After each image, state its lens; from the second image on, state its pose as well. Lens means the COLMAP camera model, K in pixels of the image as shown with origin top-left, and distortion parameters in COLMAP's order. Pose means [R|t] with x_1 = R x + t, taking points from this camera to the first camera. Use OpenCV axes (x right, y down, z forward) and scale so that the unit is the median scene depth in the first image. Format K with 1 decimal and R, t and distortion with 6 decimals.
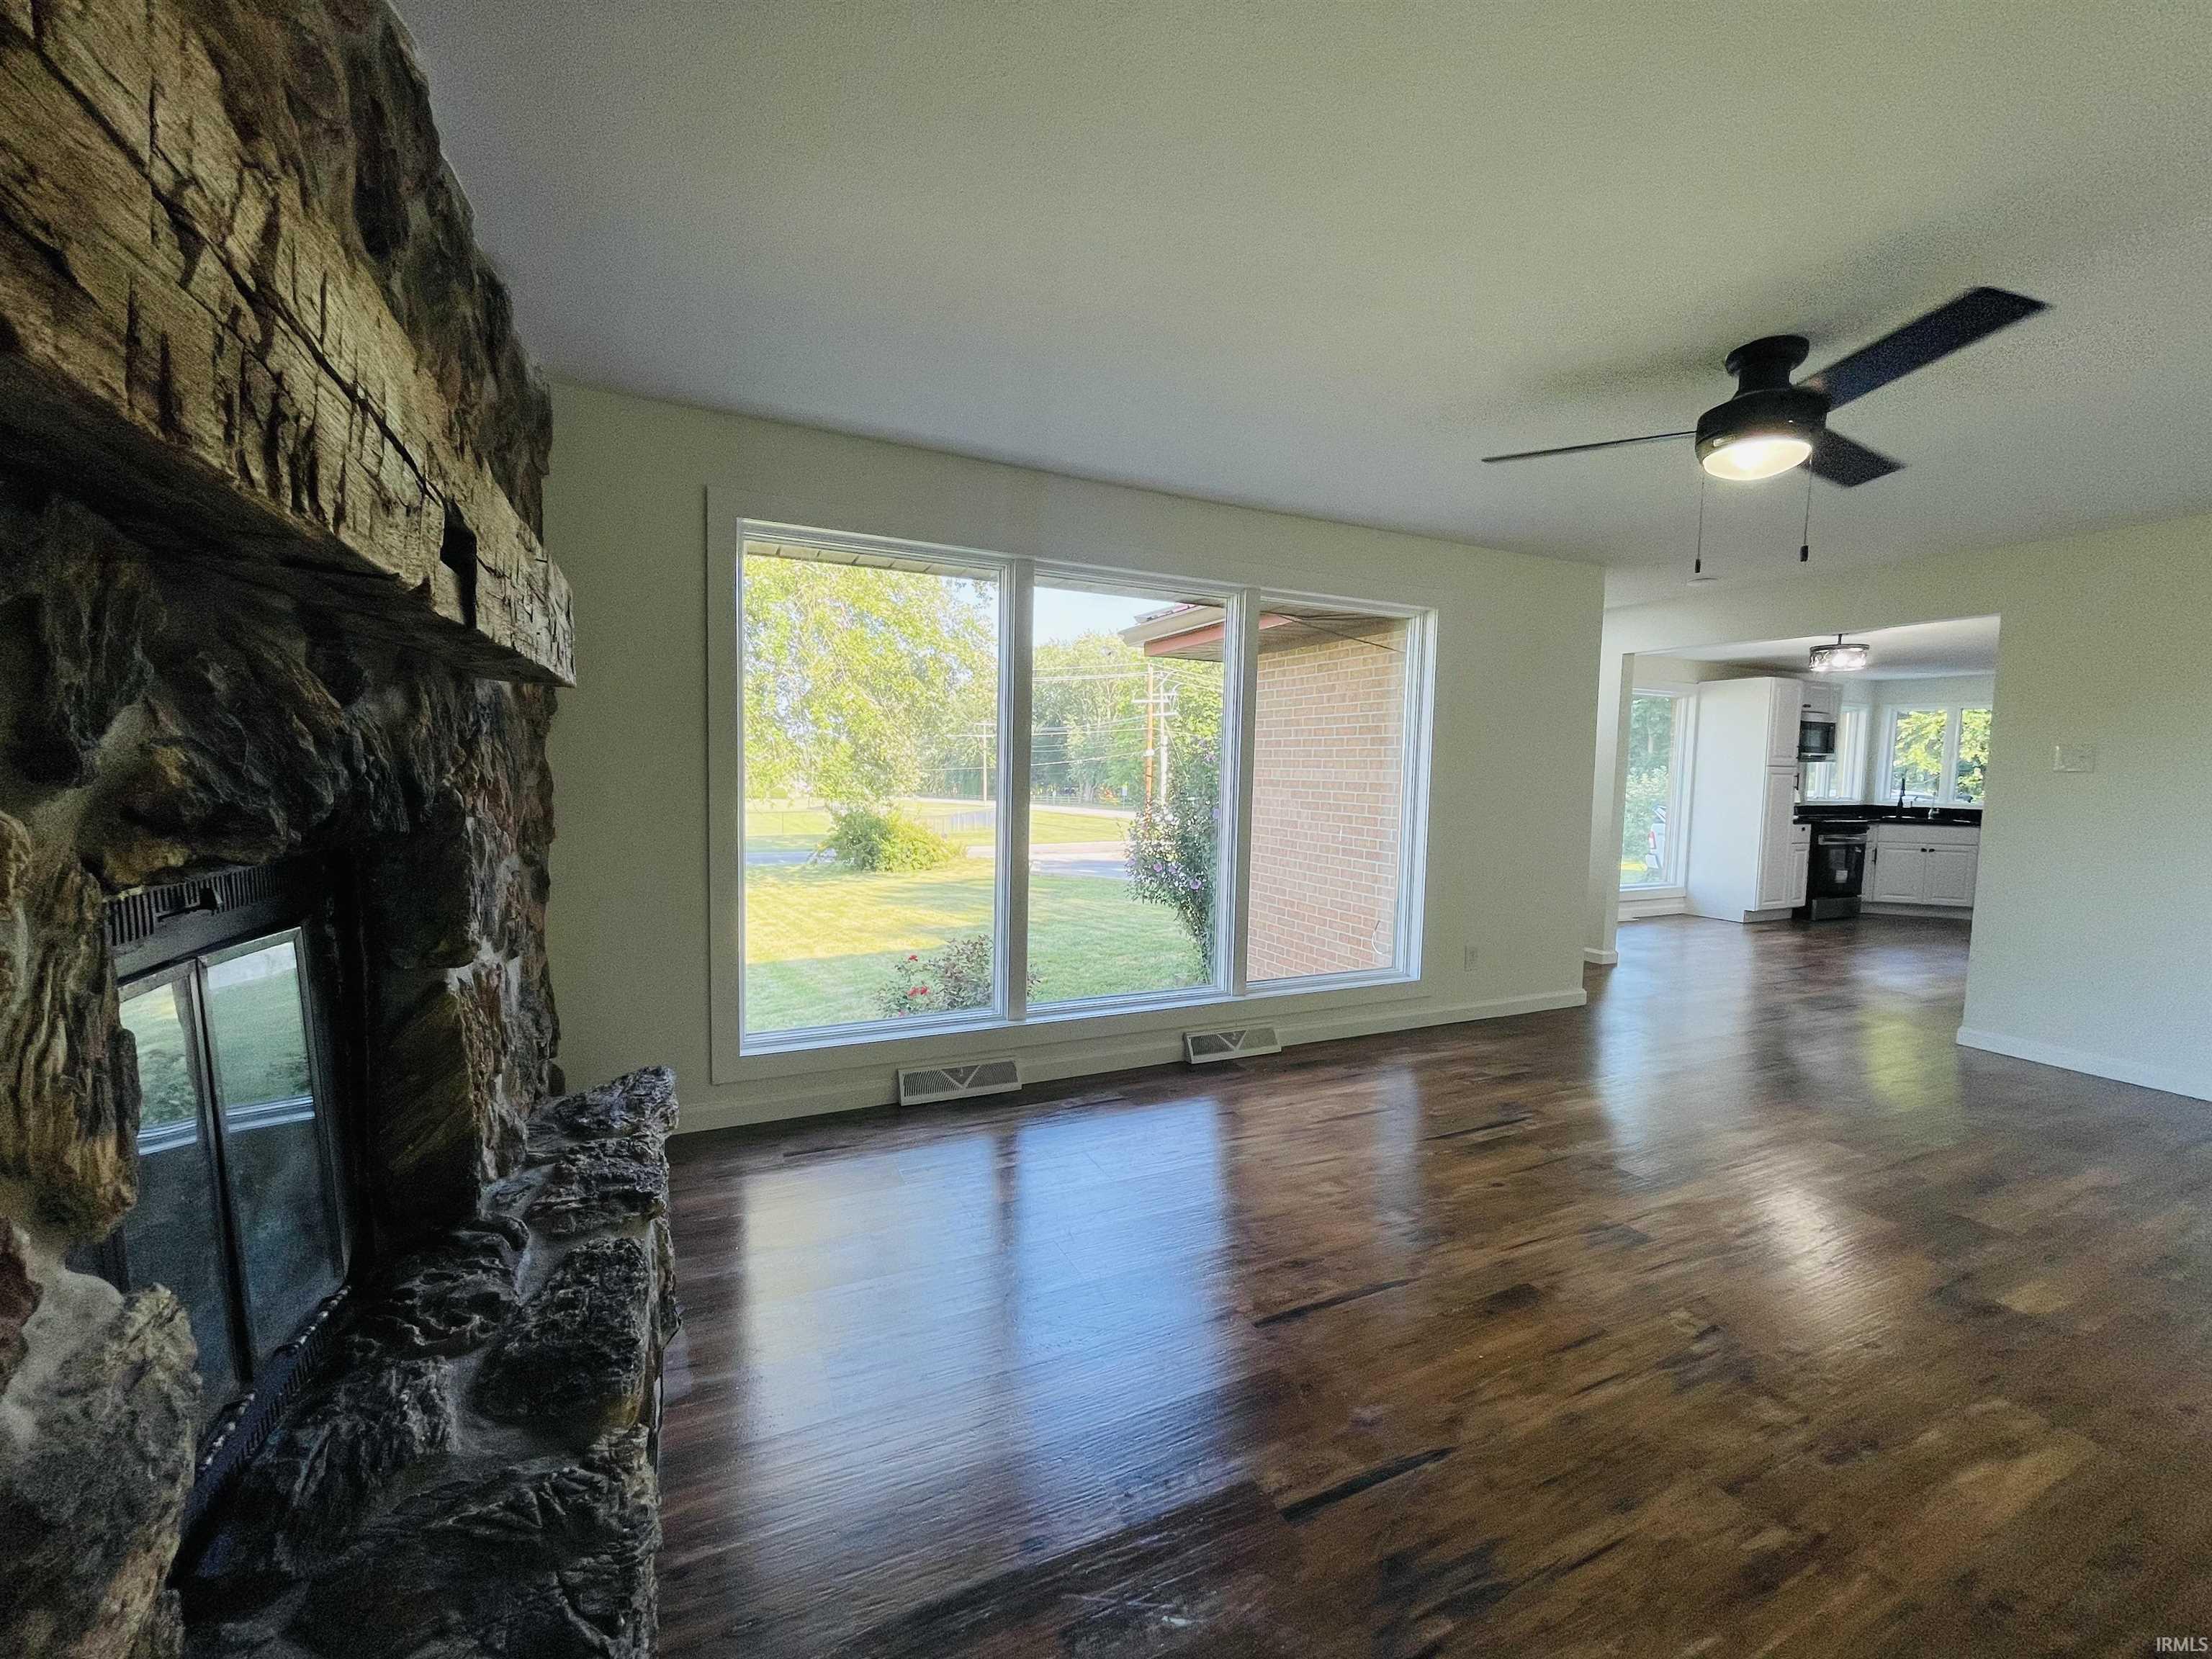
lens RADIAL K [[895.6, 0, 1101.7], [0, 895.6, 827.3], [0, 0, 1]] dist [-0.010975, 0.001076]
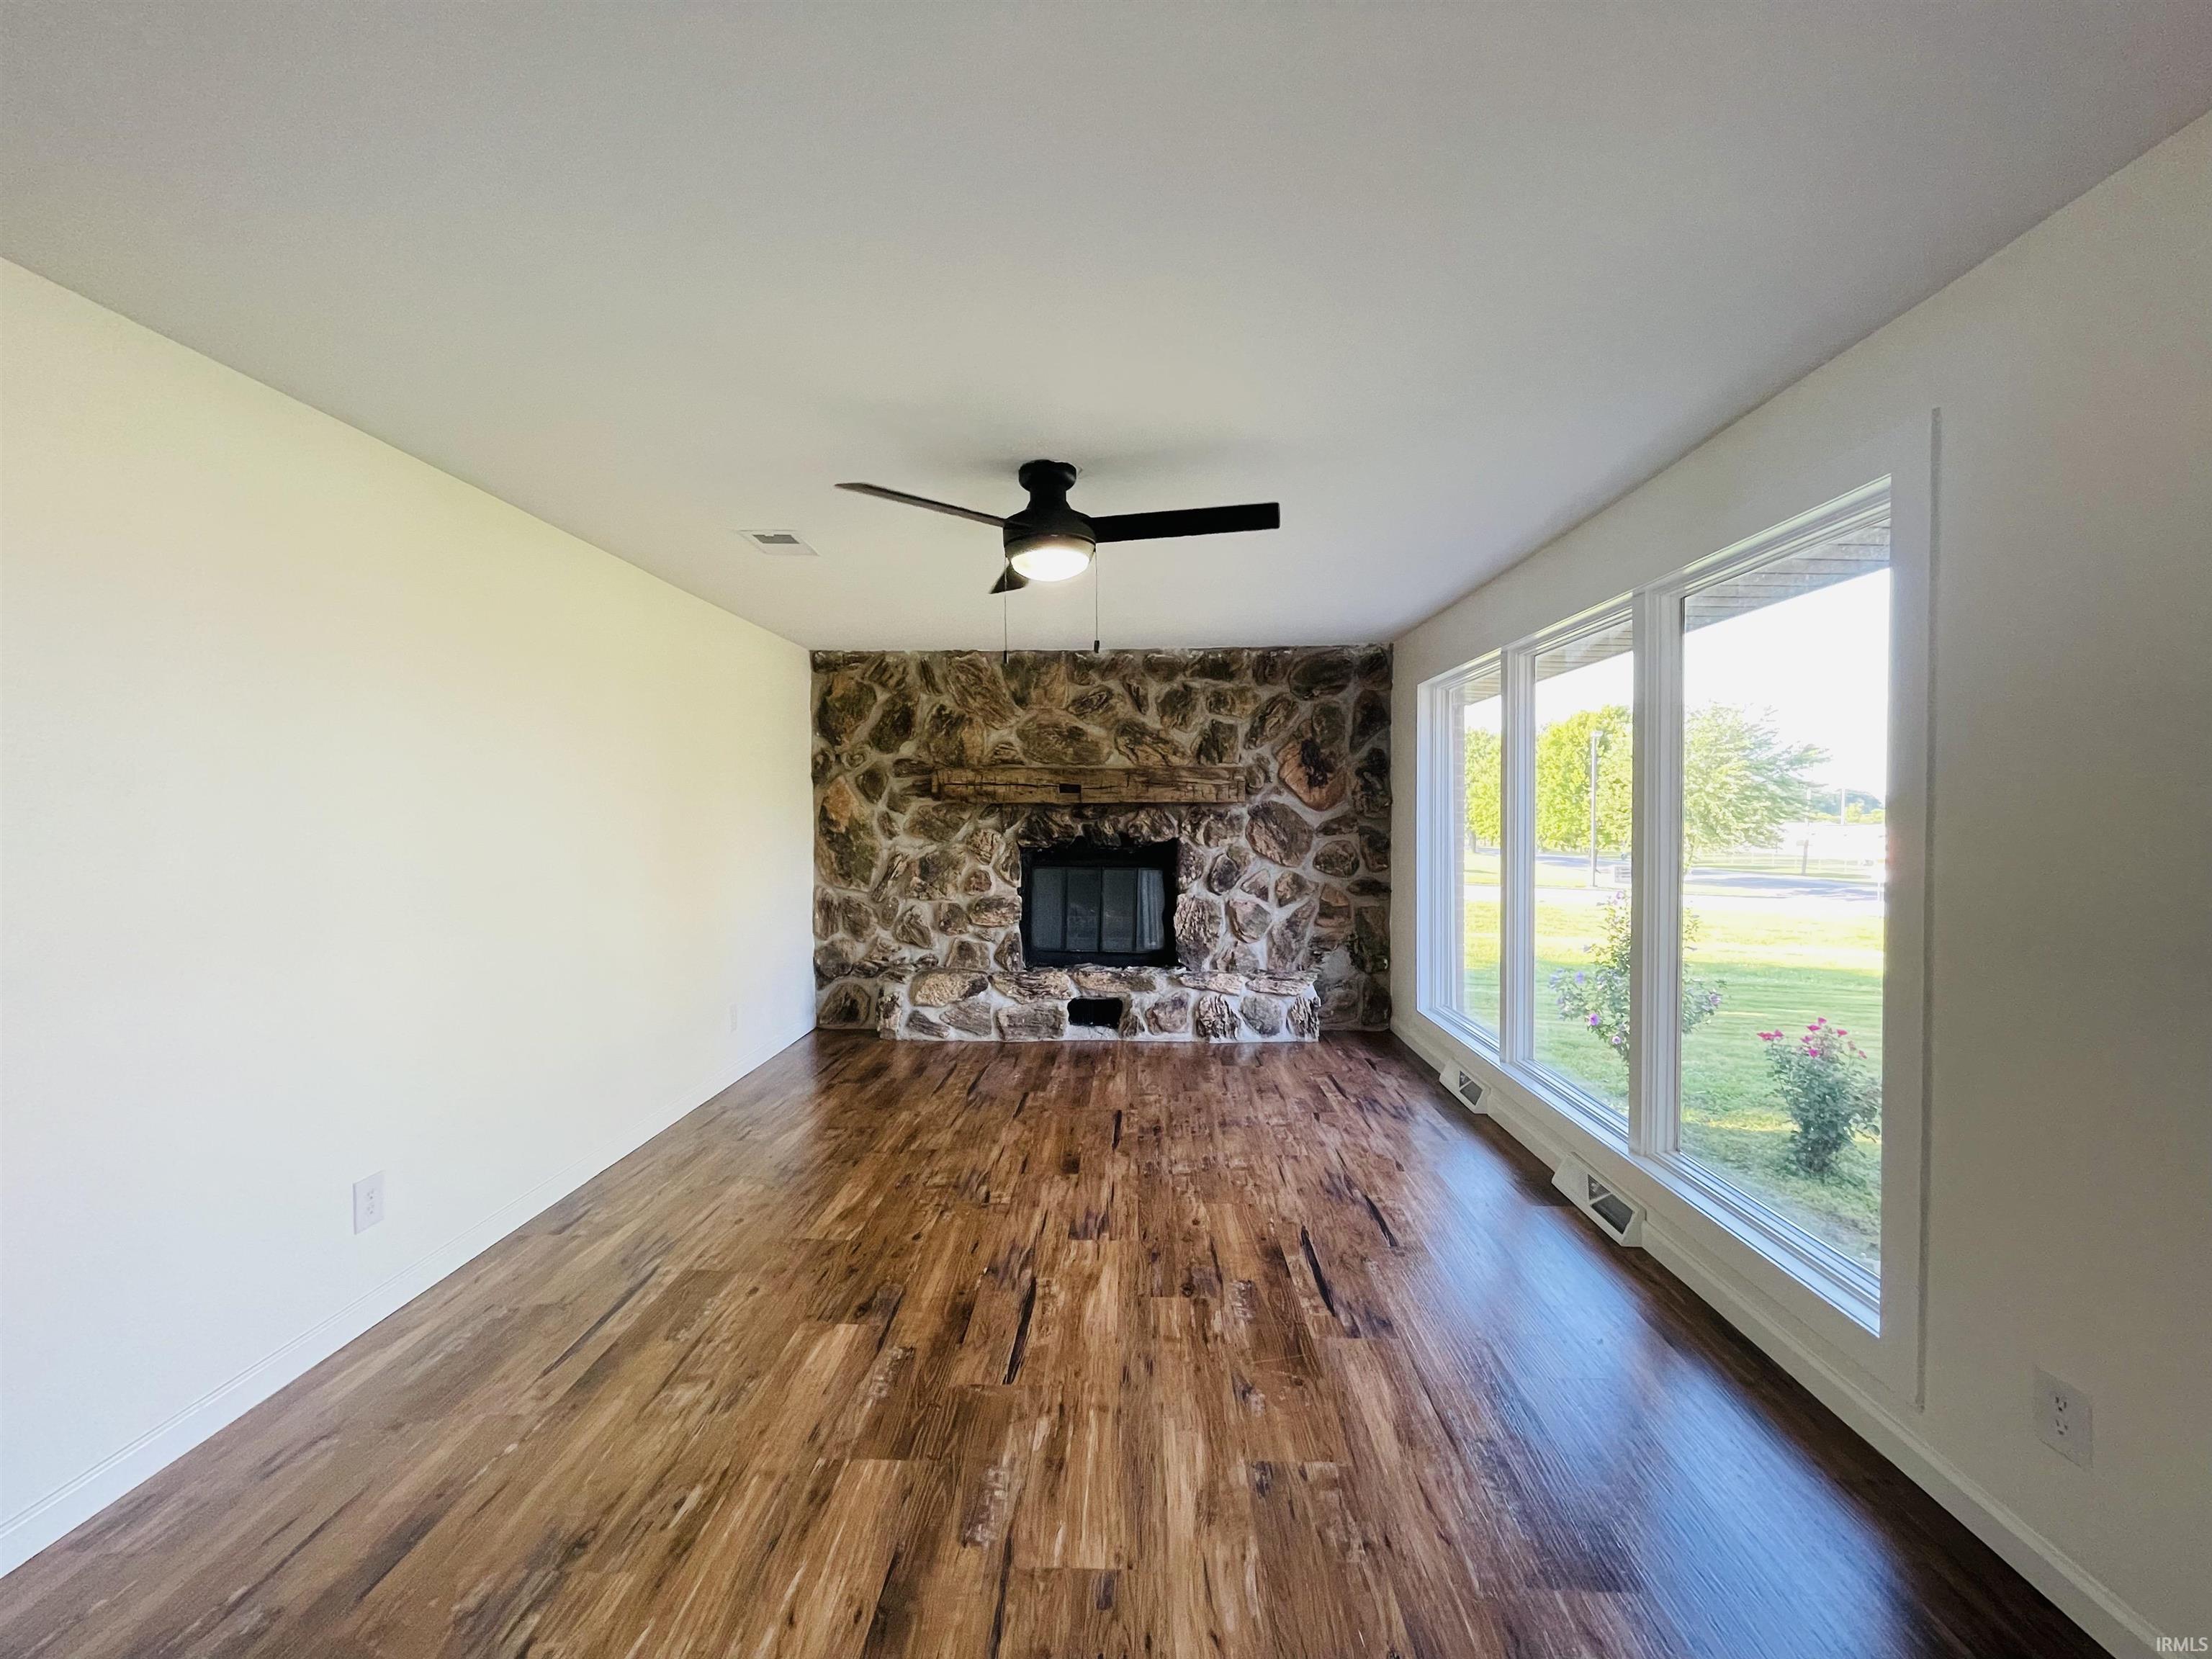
lens RADIAL K [[895.6, 0, 1104.7], [0, 895.6, 827.3], [0, 0, 1]] dist [-0.010975, 0.001076]
pose [[-0.462028, 0.008843, -0.886821, 1.658241], [-0.049031, 0.998166, 0.035498, -0.127970], [0.885509, 0.059883, -0.460747, 1.566260]]
